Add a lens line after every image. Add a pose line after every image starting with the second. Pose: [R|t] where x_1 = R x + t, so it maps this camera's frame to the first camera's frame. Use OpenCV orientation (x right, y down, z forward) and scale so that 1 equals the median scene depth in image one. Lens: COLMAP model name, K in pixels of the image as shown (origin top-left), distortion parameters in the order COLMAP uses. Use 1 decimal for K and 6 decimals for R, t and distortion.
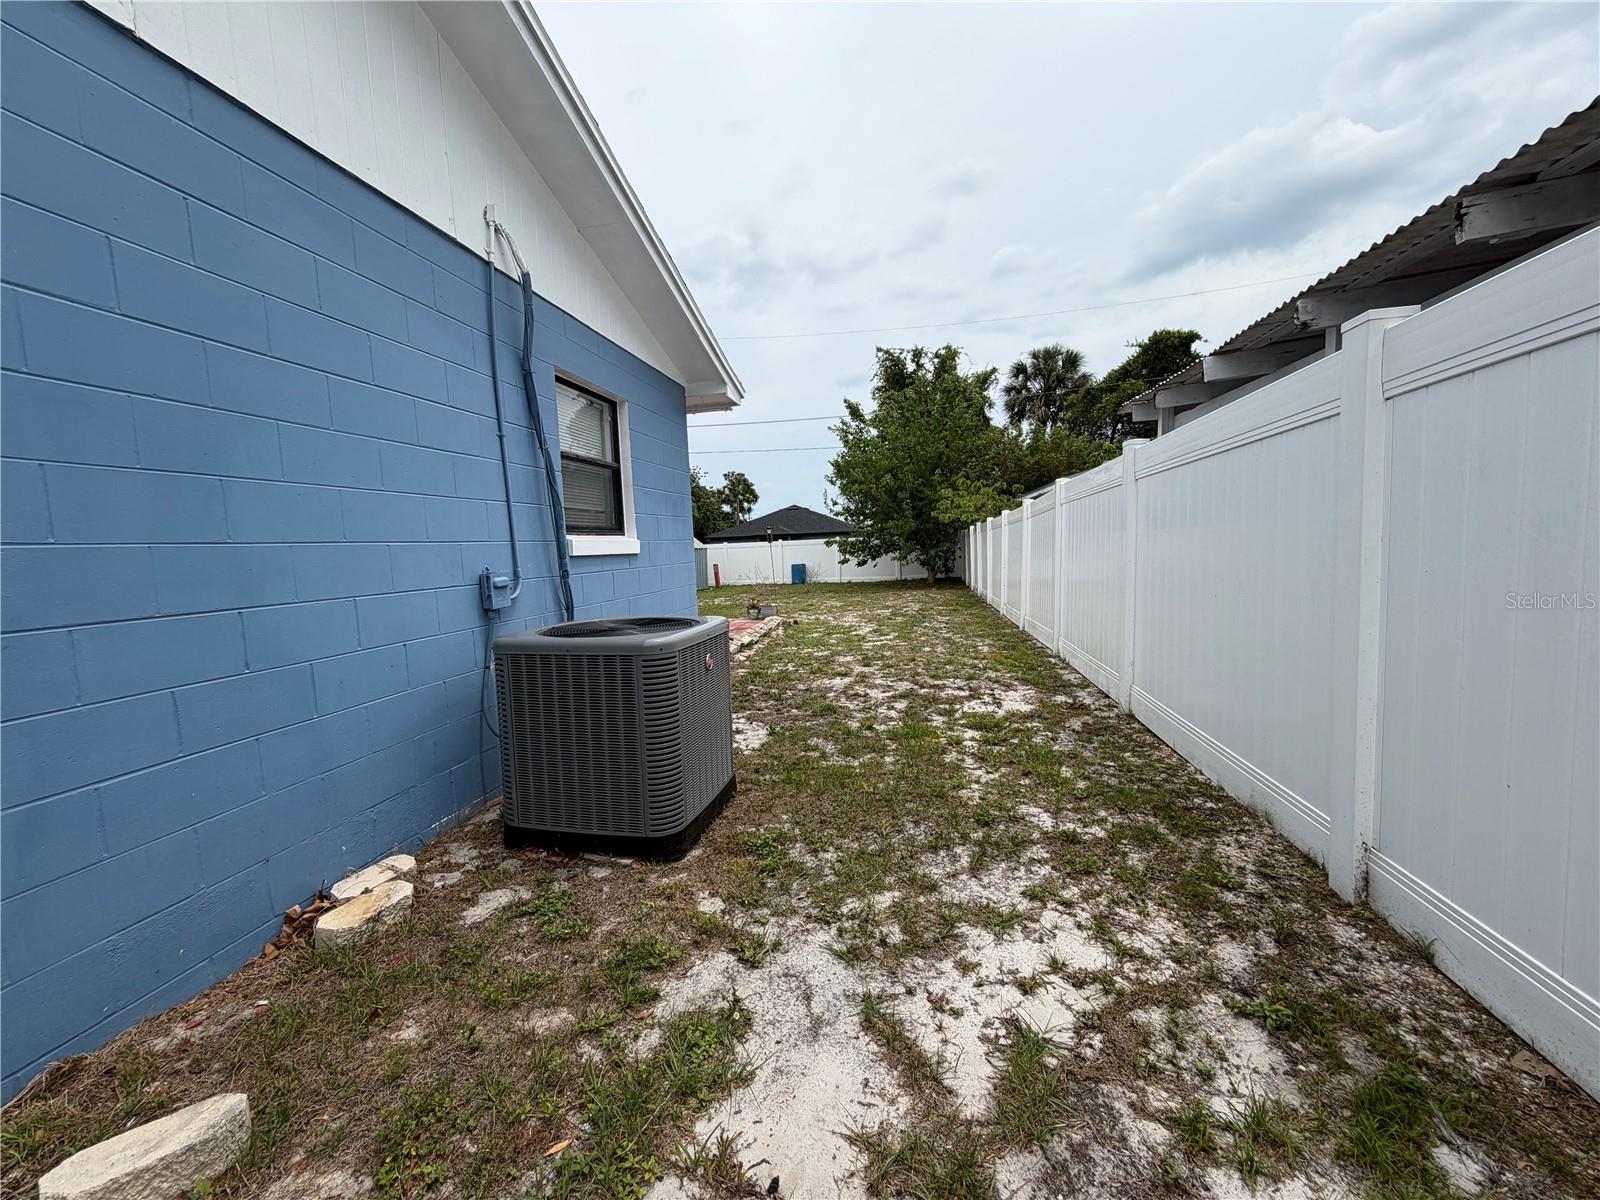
lens RADIAL K [[658.0, 0, 800.5], [0, 658.0, 602.7], [0, 0, 1]] dist [-0.001718, 0.000104]
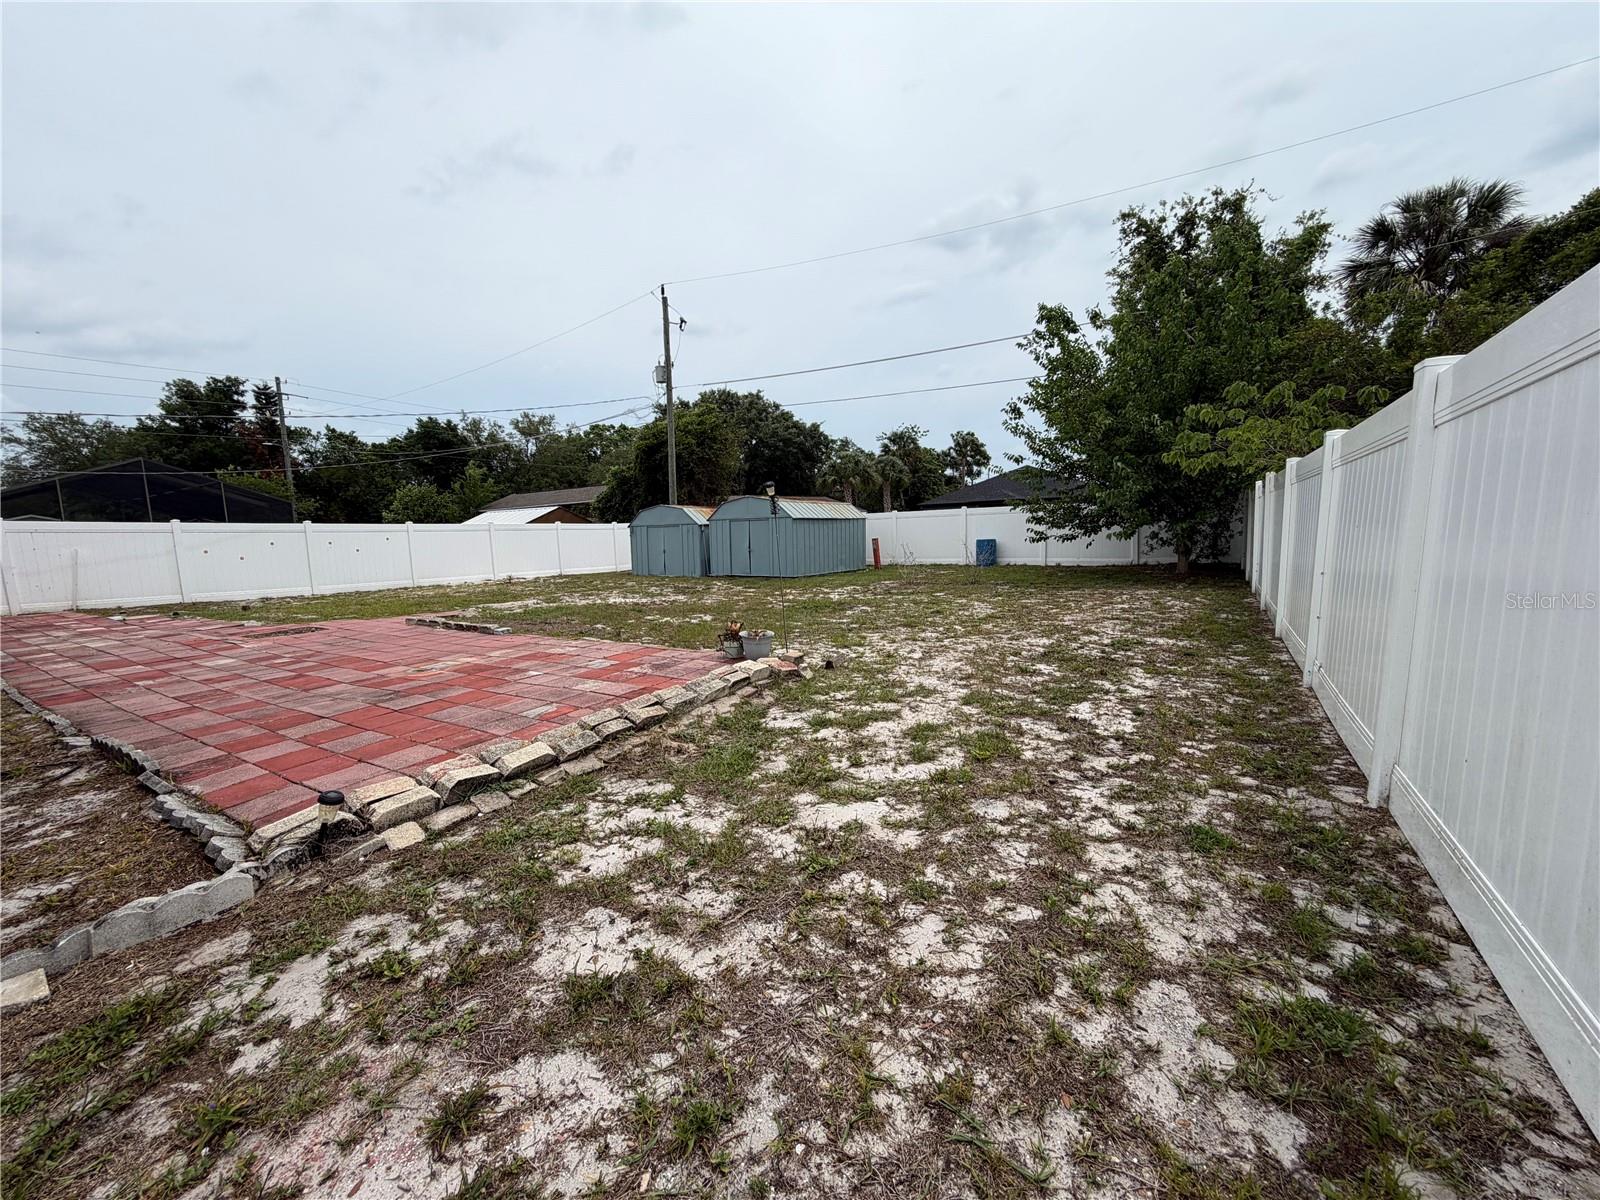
lens RADIAL K [[637.7, 0, 794.8], [0, 637.7, 598.9], [0, 0, 1]] dist [0.000452, 0.000034]
pose [[0.924350, 0.047957, -0.378520, 0.076571], [-0.029812, 0.998114, 0.053657, -0.023717], [0.380379, -0.038313, 0.924037, 0.246289]]
